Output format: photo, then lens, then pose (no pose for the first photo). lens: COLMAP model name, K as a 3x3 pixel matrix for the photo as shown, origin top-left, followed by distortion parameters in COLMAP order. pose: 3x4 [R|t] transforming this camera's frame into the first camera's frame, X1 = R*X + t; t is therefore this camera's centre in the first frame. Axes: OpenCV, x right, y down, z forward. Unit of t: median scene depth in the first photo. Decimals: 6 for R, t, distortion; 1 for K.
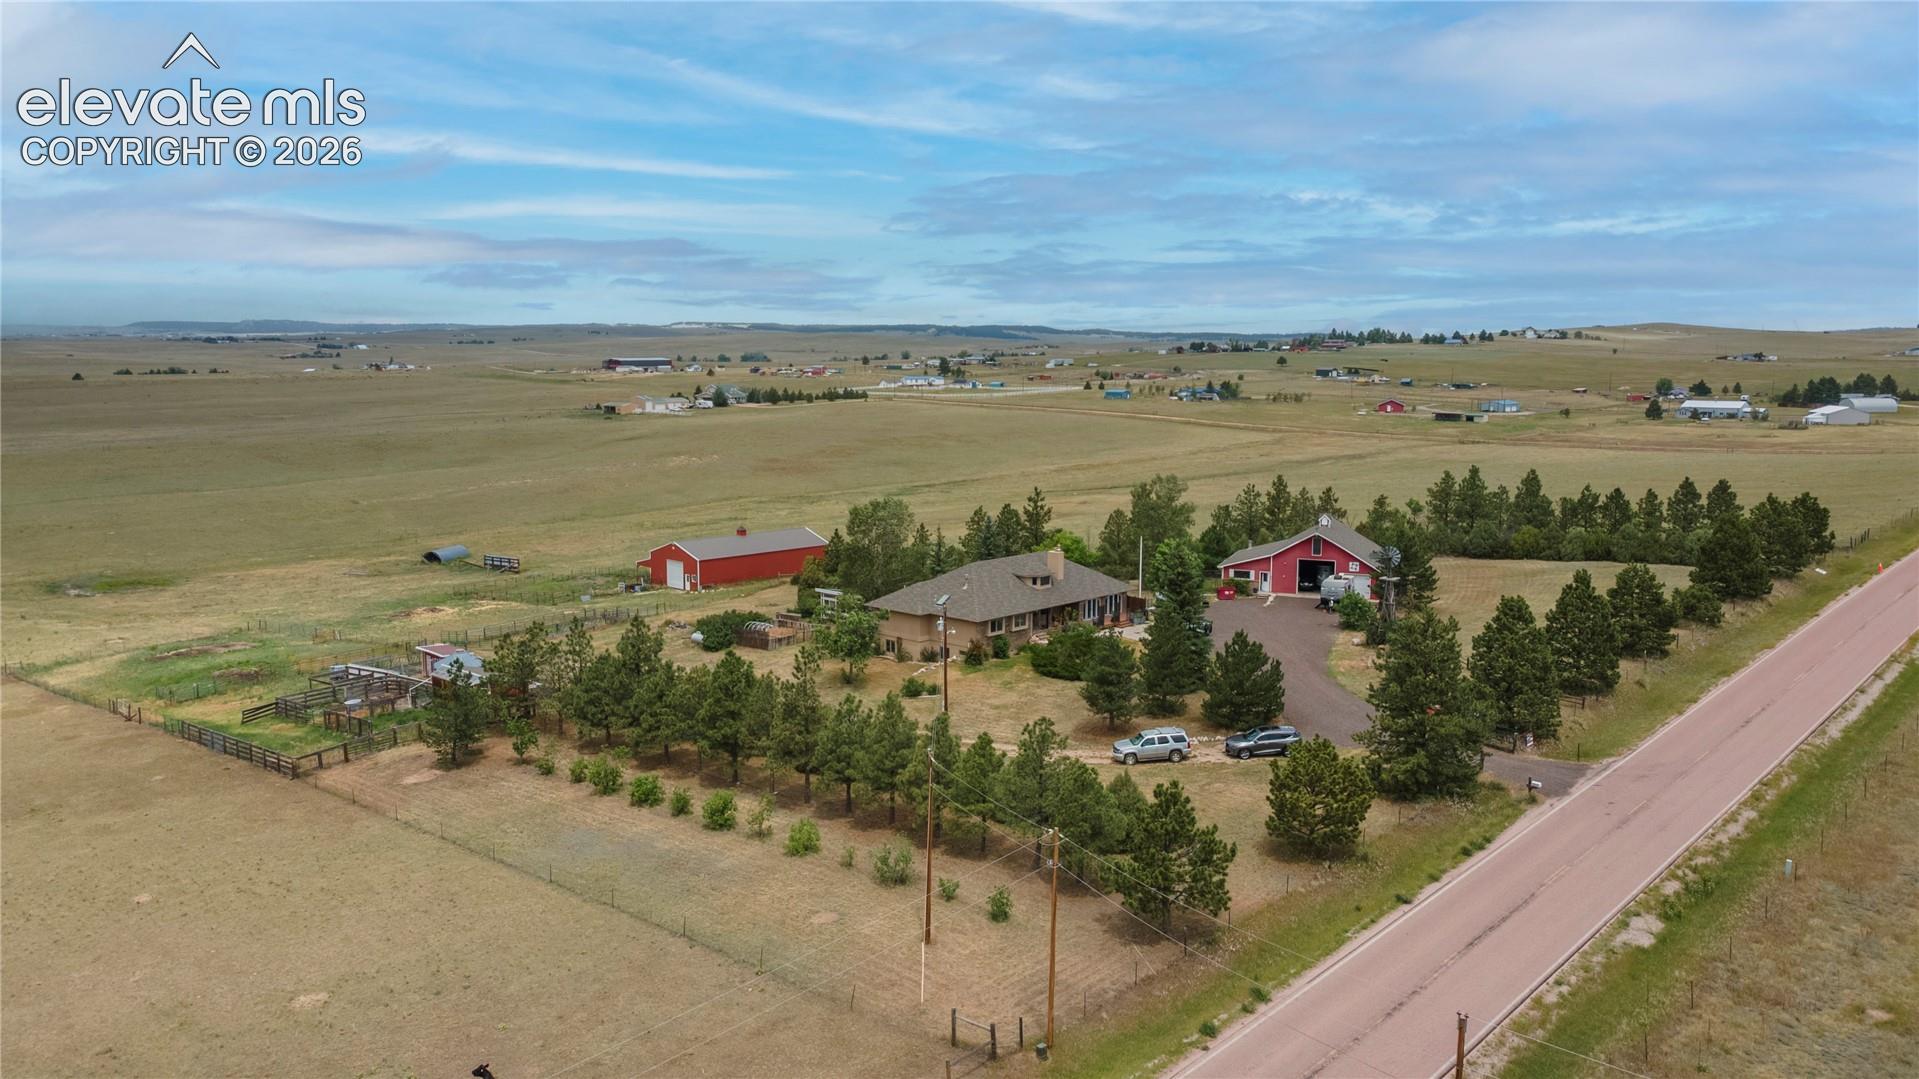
lens RADIAL K [[1426.1, 0, 950.0], [0, 1426.1, 541.6], [0, 0, 1]] dist [0.032815, 0.001869]
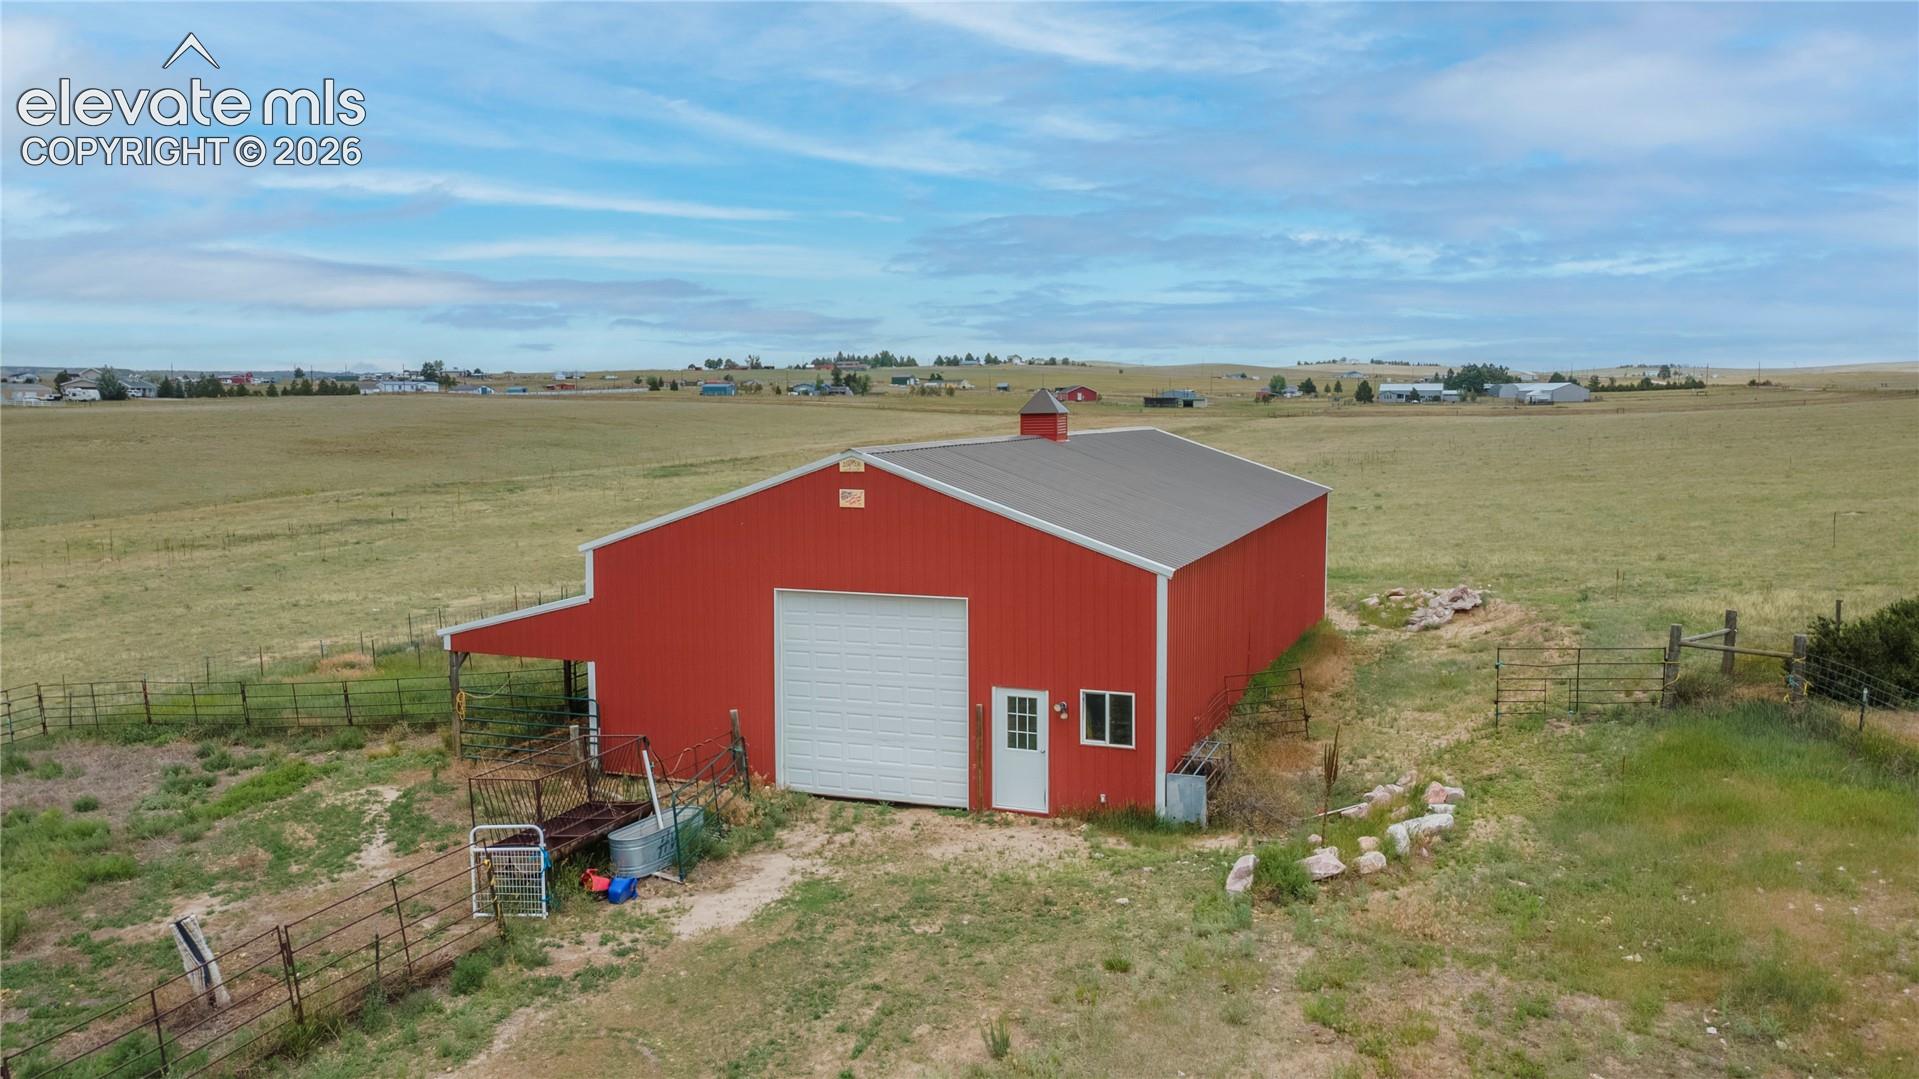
lens RADIAL K [[1426.1, 0, 965.2], [0, 1426.1, 543.2], [0, 0, 1]] dist [0.032815, 0.001869]
pose [[0.914714, -0.048413, 0.401192, -0.079424], [0.063204, 0.997719, -0.023707, 0.004272], [-0.399129, 0.047042, 0.915687, 0.295275]]
